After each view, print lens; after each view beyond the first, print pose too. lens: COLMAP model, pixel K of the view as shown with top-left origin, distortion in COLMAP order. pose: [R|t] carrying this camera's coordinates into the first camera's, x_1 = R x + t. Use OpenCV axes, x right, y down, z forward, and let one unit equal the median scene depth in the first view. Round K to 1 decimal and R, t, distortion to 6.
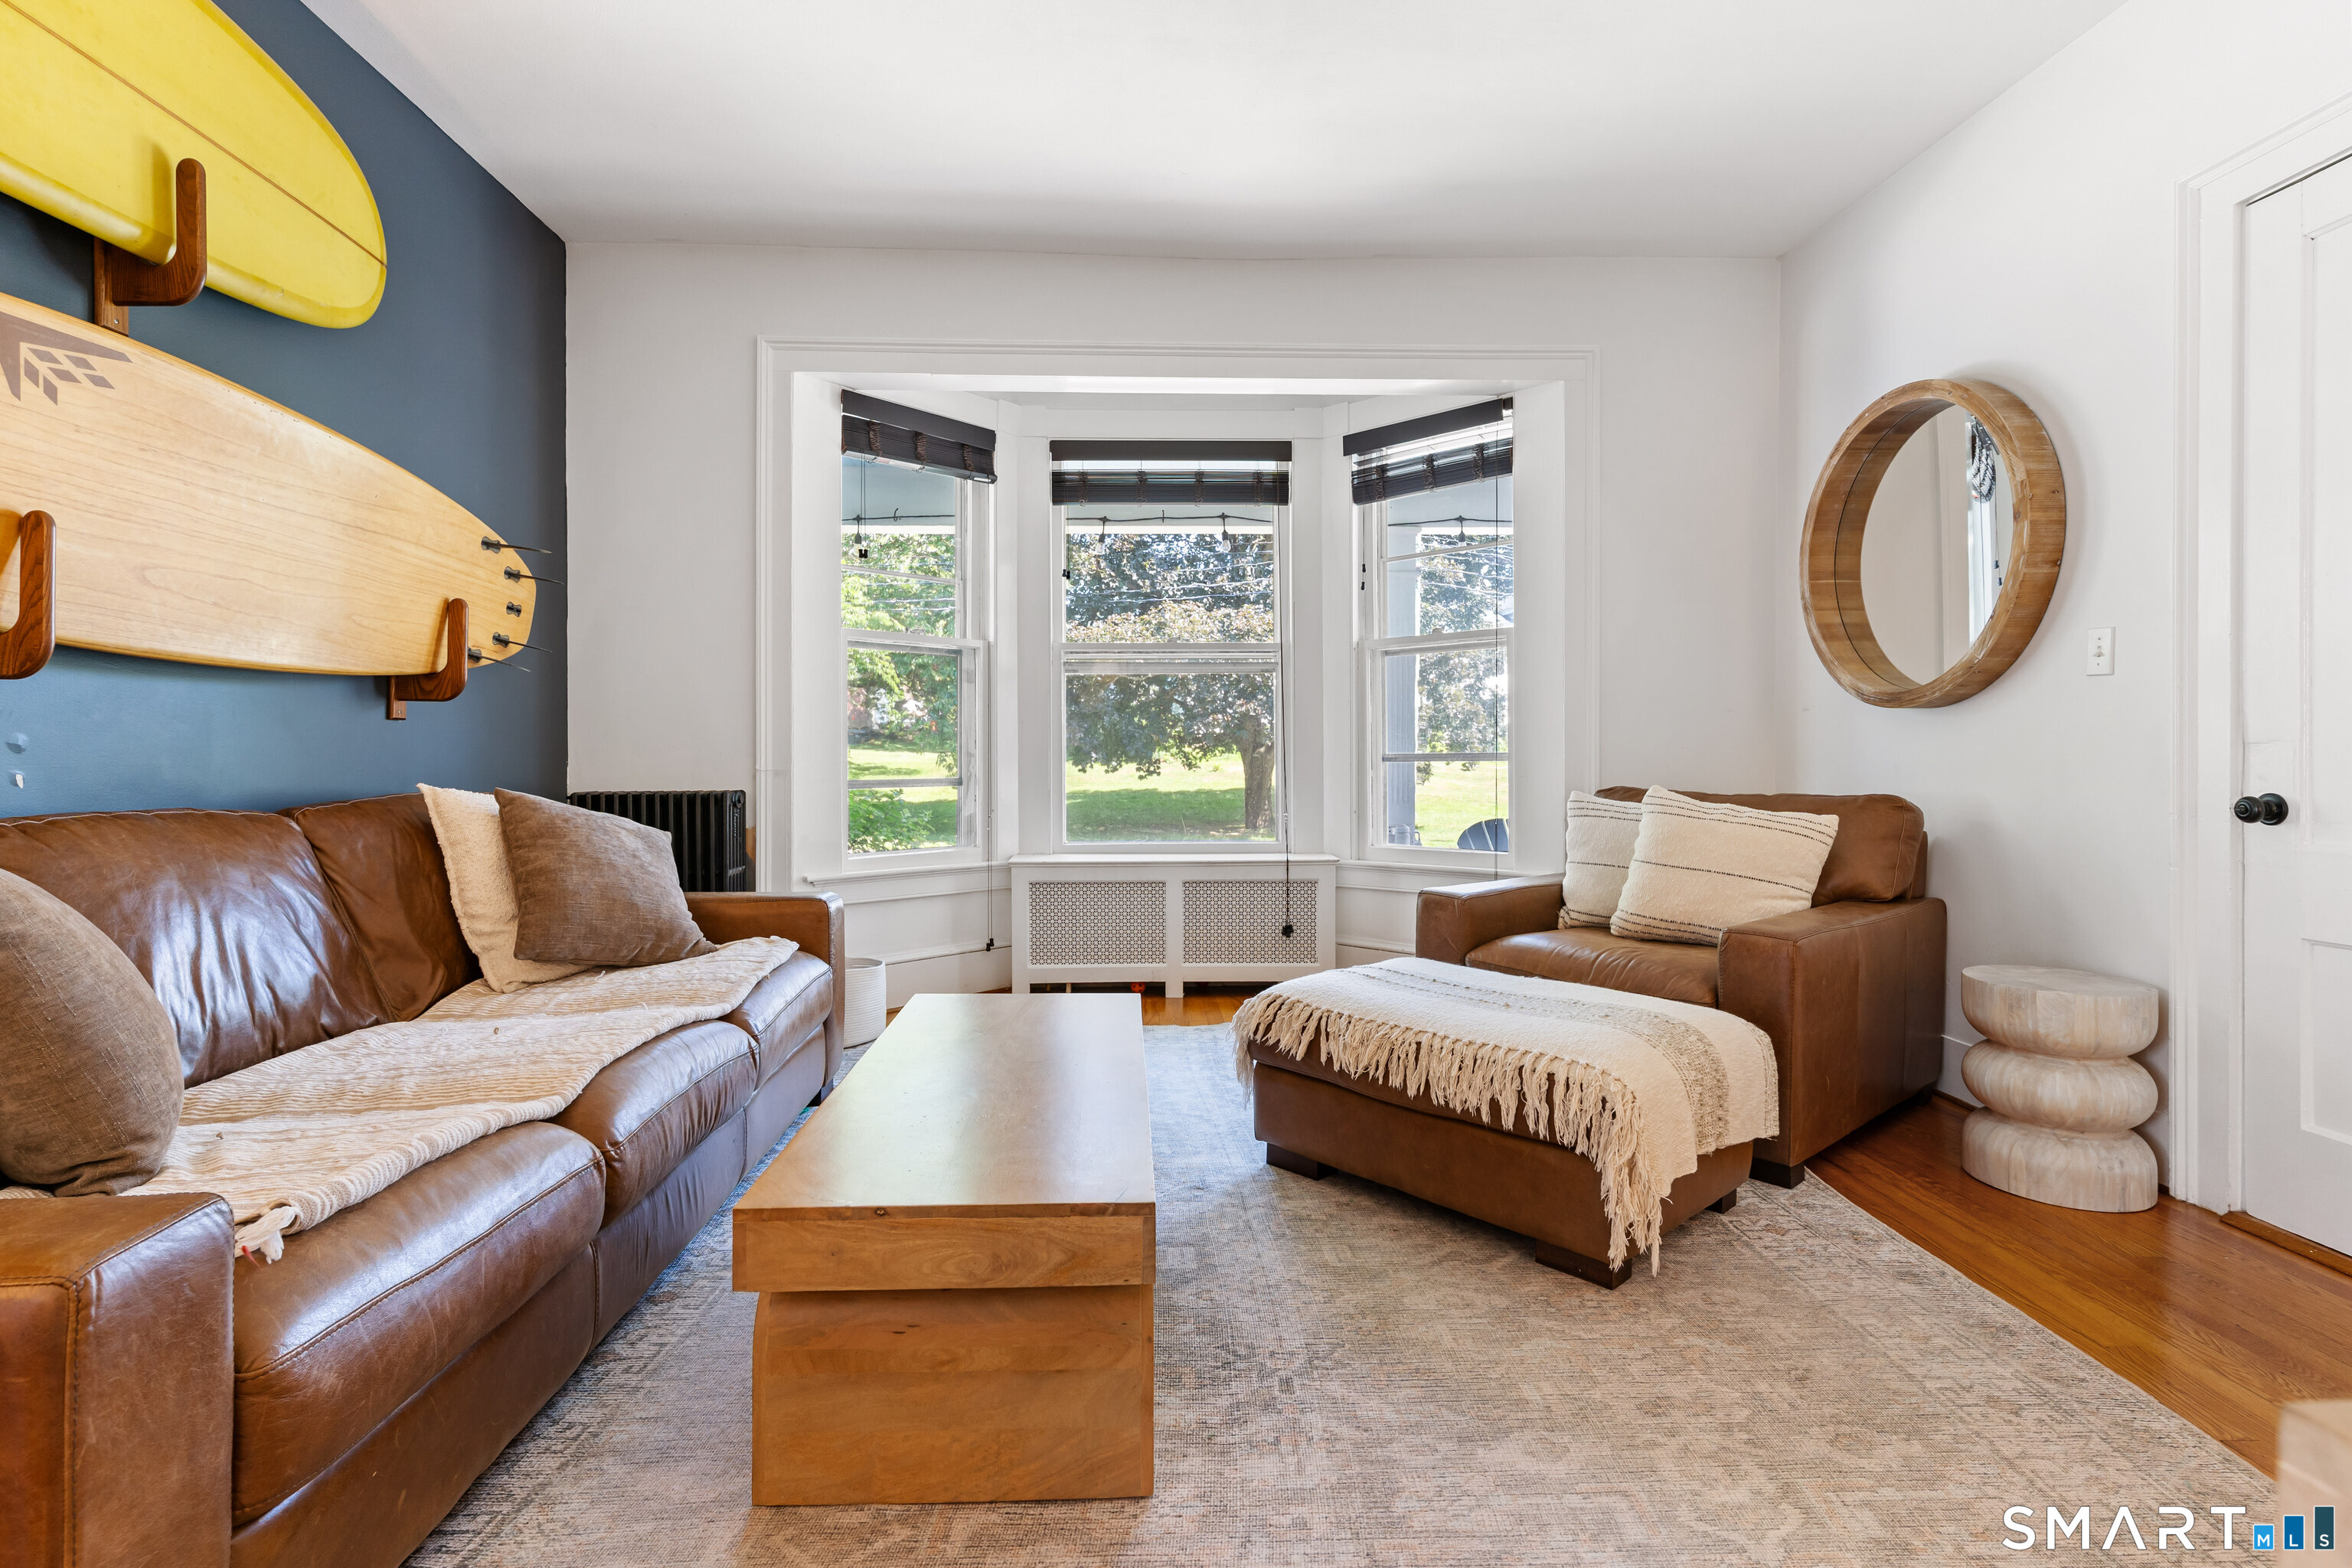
lens RADIAL K [[1124.2, 0, 1145.0], [0, 1124.2, 763.2], [0, 0, 1]] dist [0.004006, 0.000423]
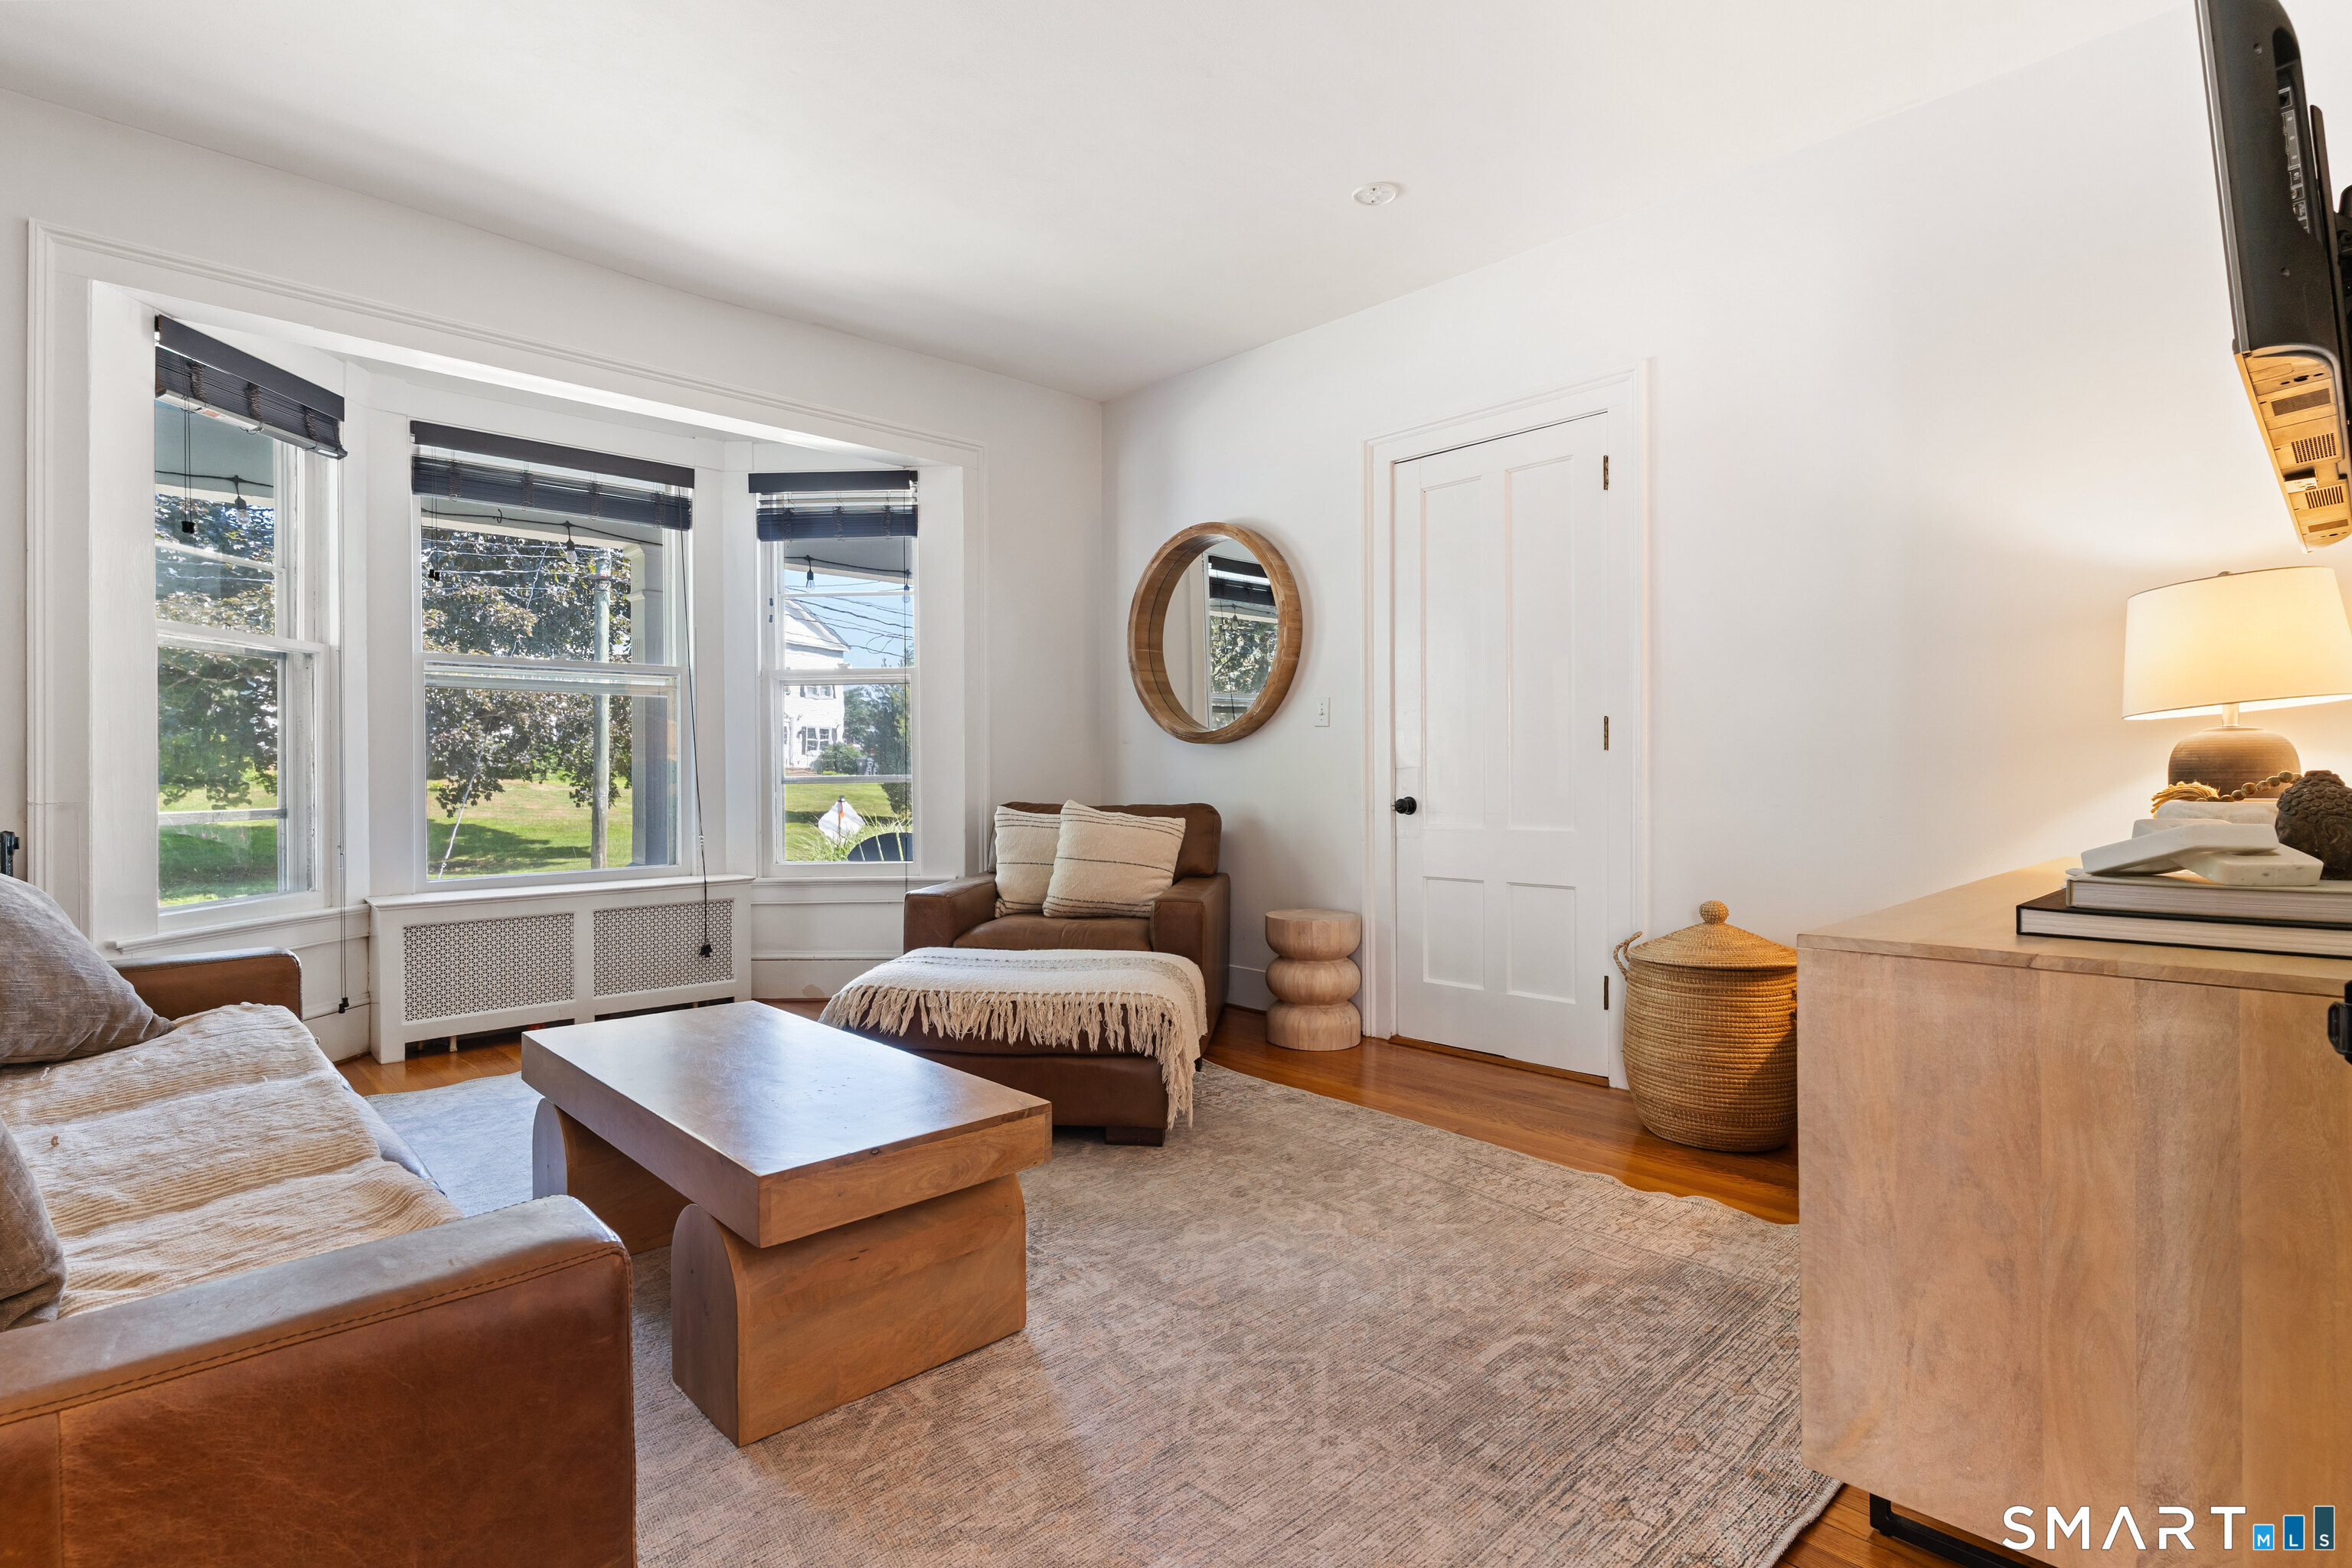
lens RADIAL K [[1113.7, 0, 1165.9], [0, 1113.7, 781.9], [0, 0, 1]] dist [-0.001786, 0.000137]
pose [[0.753484, -0.008247, 0.657414, -0.361099], [0.009719, 0.999952, 0.001404, -0.002302], [-0.657394, 0.005332, 0.753528, -0.059525]]
